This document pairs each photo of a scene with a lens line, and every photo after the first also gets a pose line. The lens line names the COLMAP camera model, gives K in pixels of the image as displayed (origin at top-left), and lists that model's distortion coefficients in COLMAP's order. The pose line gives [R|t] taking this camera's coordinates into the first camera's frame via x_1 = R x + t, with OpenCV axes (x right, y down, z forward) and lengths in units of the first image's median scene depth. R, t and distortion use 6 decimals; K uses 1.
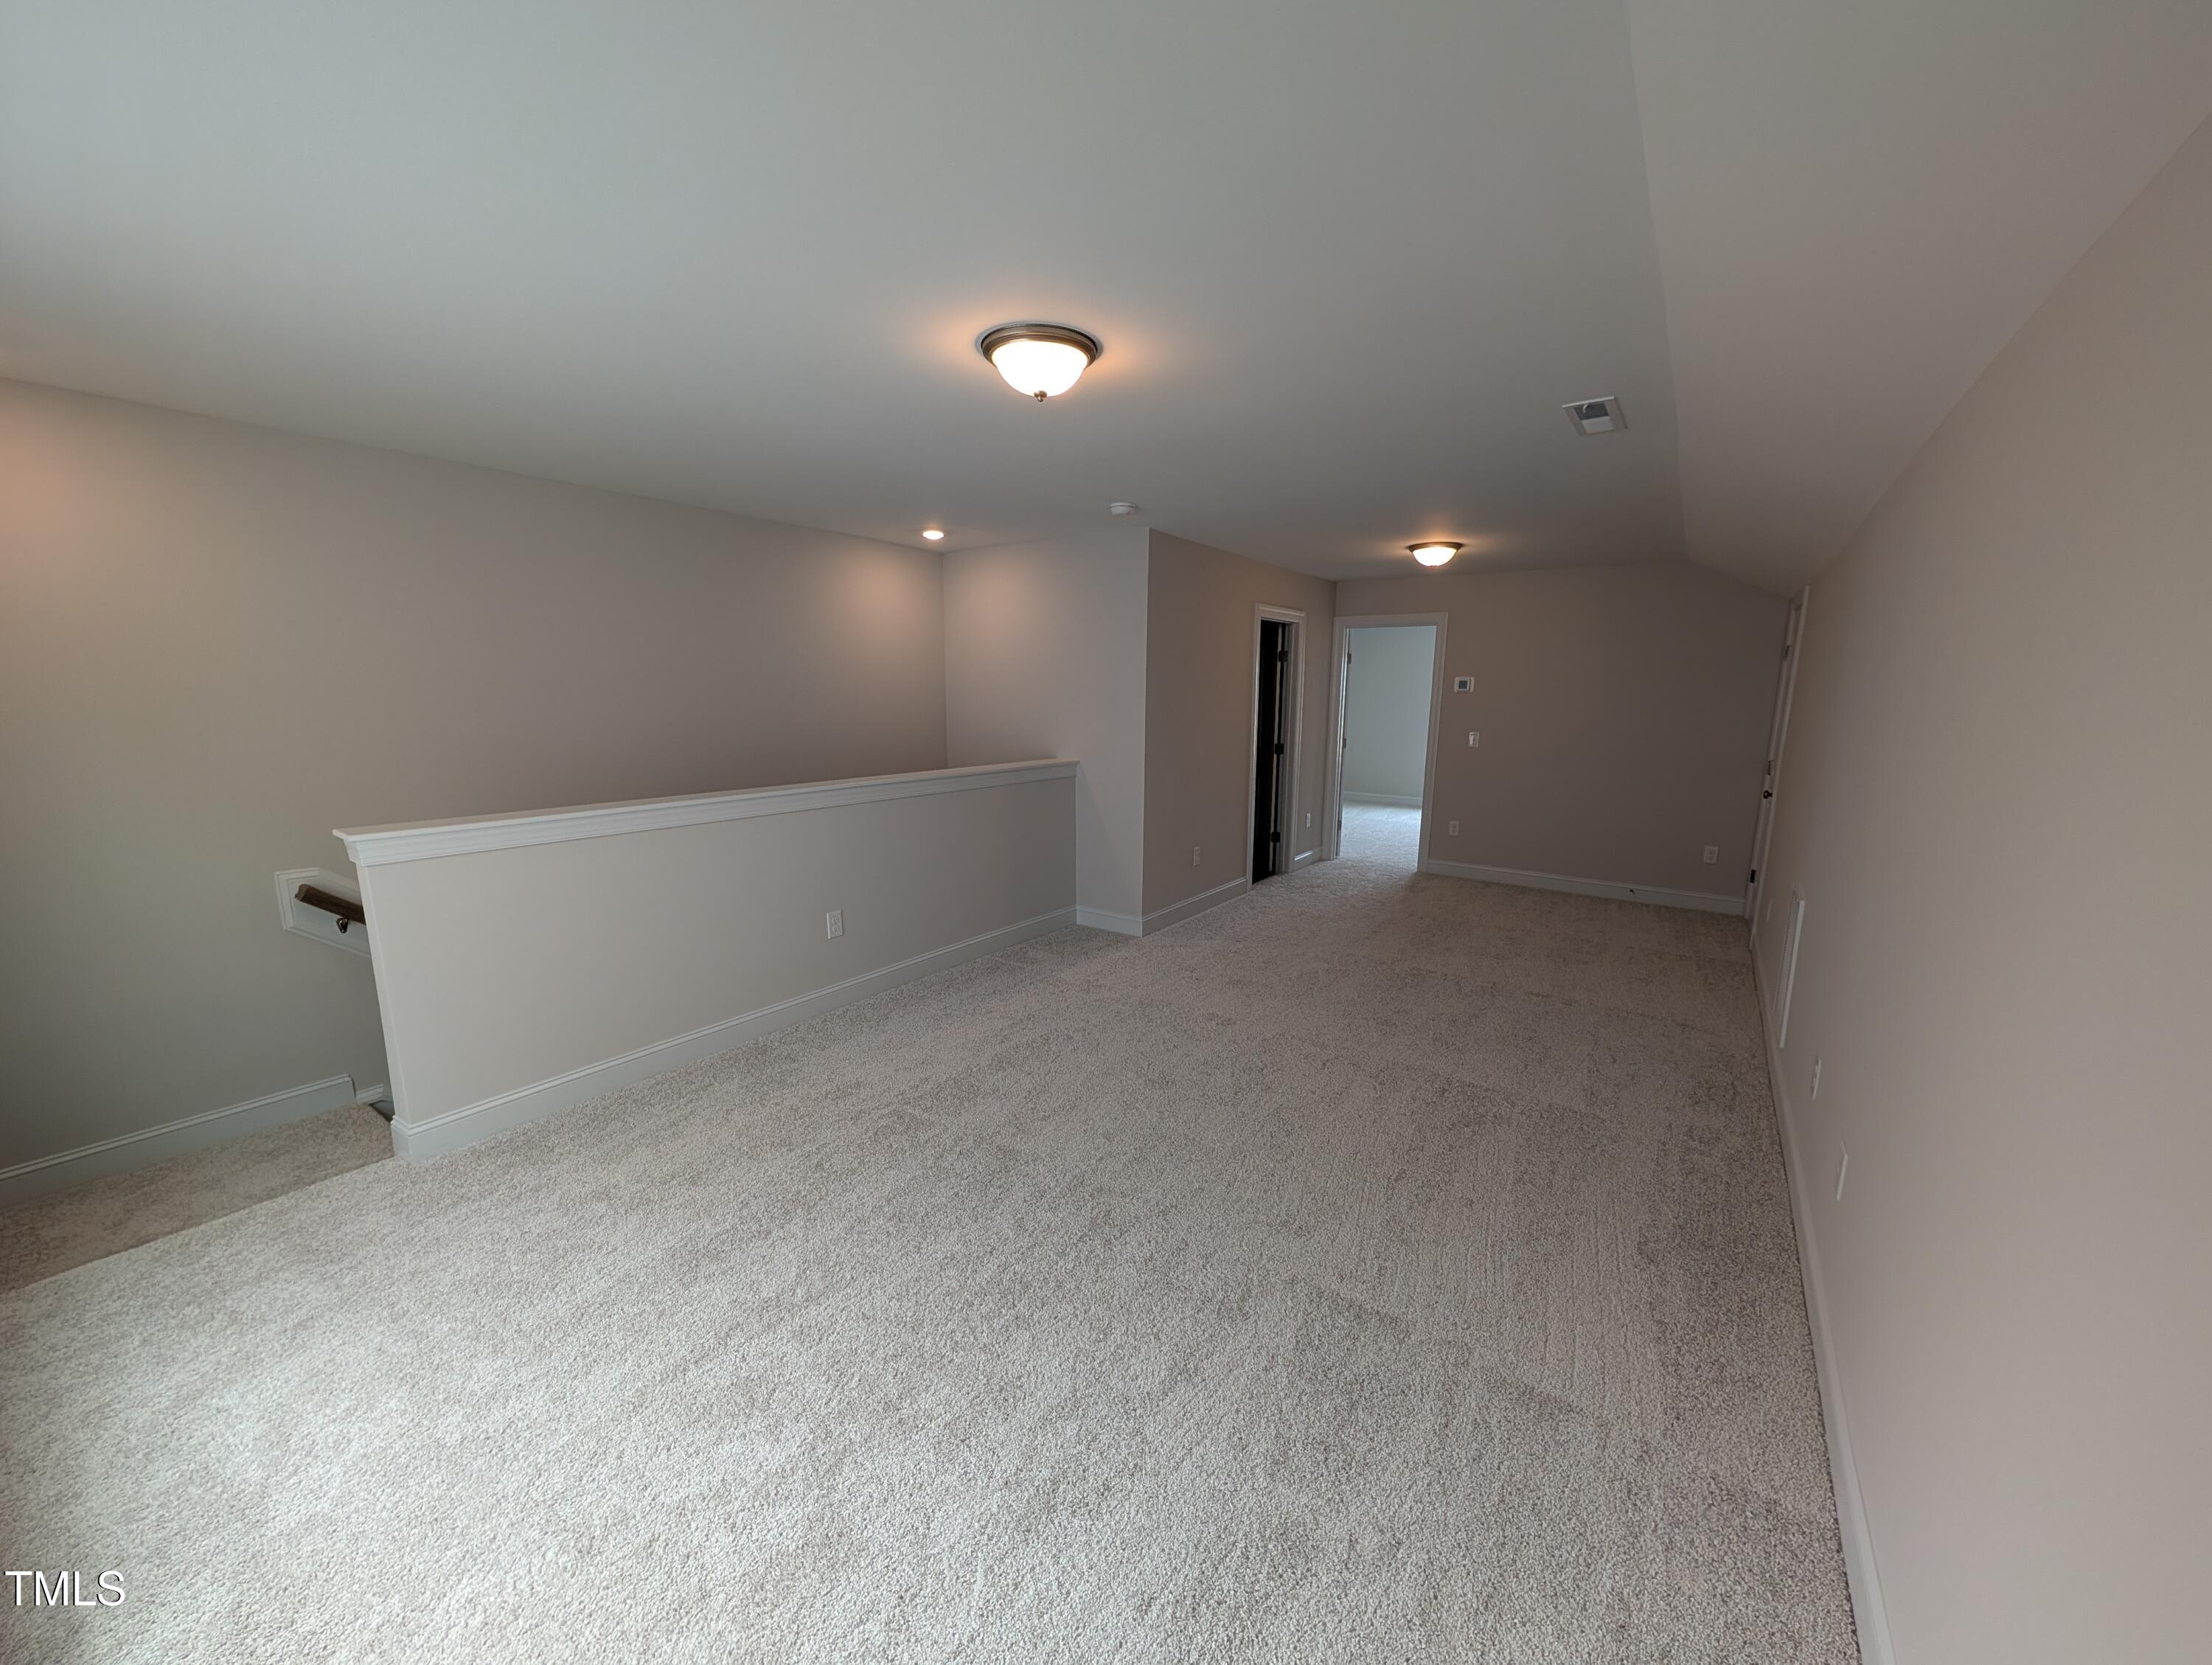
lens RADIAL K [[830.9, 0, 1103.6], [0, 830.9, 840.5], [0, 0, 1]] dist [-0.000800, -0.000119]
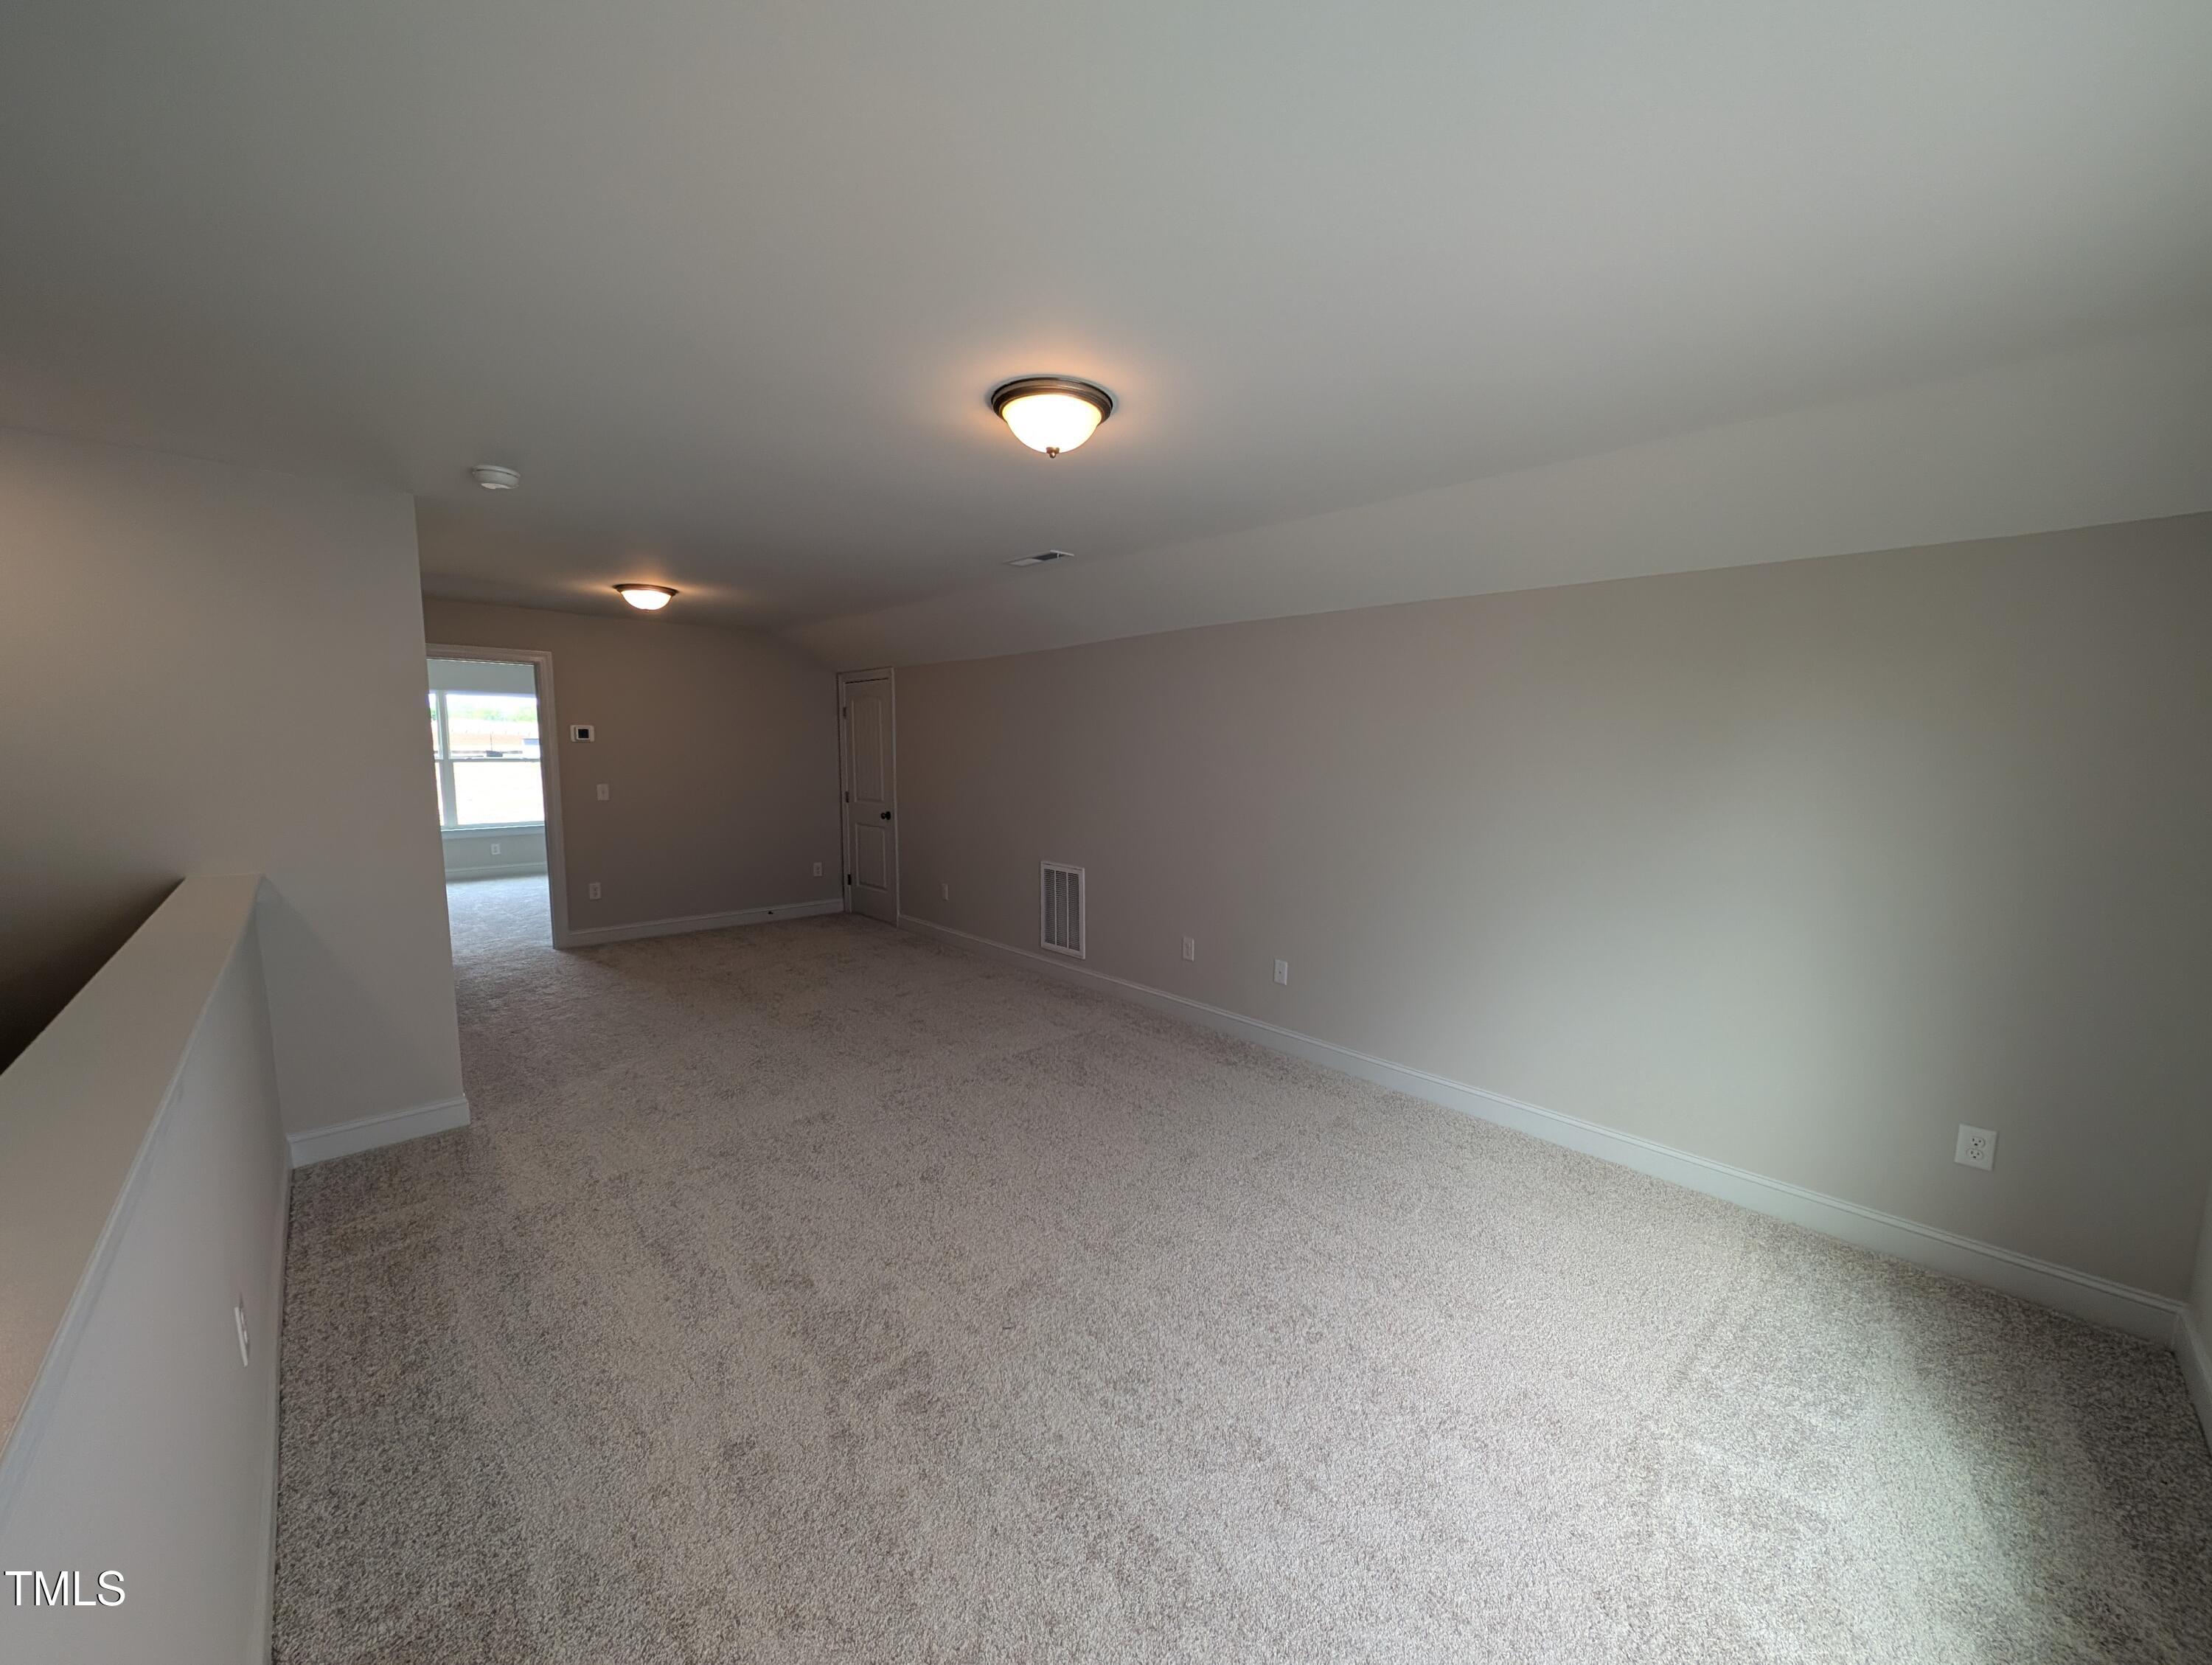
lens RADIAL K [[830.9, 0, 1103.6], [0, 830.9, 840.5], [0, 0, 1]] dist [-0.000800, -0.000119]
pose [[0.192918, -0.121956, 0.973606, -0.463777], [0.168035, 0.981694, 0.089674, -0.075869], [-0.966720, 0.146300, 0.209880, 0.354561]]
